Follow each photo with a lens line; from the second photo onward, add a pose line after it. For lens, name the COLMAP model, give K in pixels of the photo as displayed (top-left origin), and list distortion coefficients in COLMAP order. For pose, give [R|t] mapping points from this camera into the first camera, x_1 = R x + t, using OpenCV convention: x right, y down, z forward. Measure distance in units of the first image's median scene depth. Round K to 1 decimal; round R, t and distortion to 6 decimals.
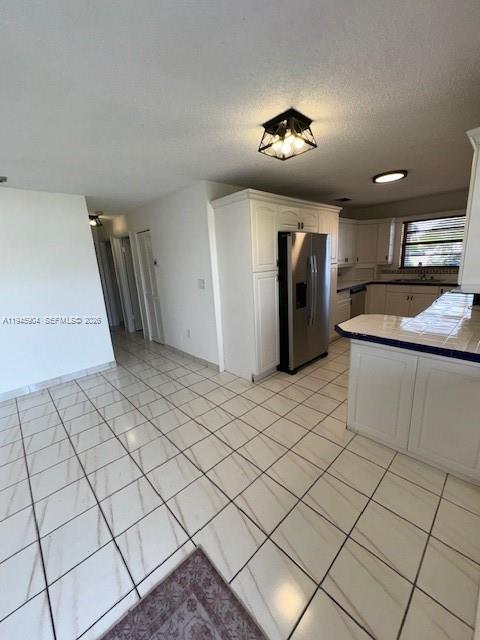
lens RADIAL K [[255.1, 0, 239.6], [0, 255.1, 319.6], [0, 0, 1]] dist [-0.005271, 0.000461]
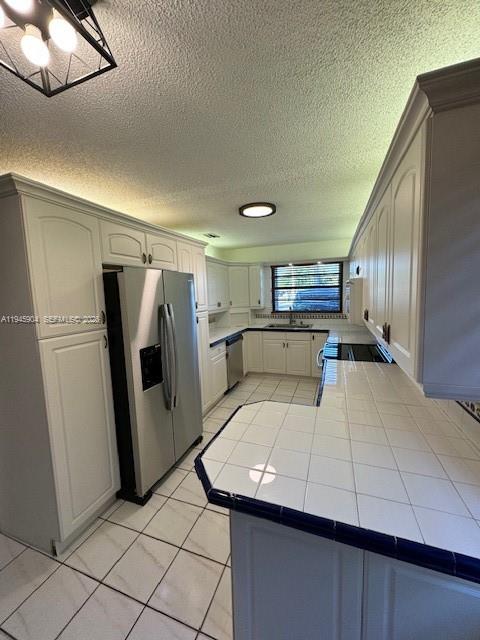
lens RADIAL K [[255.1, 0, 241.1], [0, 255.1, 320.5], [0, 0, 1]] dist [-0.005271, 0.000461]
pose [[0.895727, -0.024364, 0.443937, 0.120074], [0.086749, 0.988884, -0.120761, -0.081843], [-0.436060, 0.146680, 0.887883, 0.247561]]
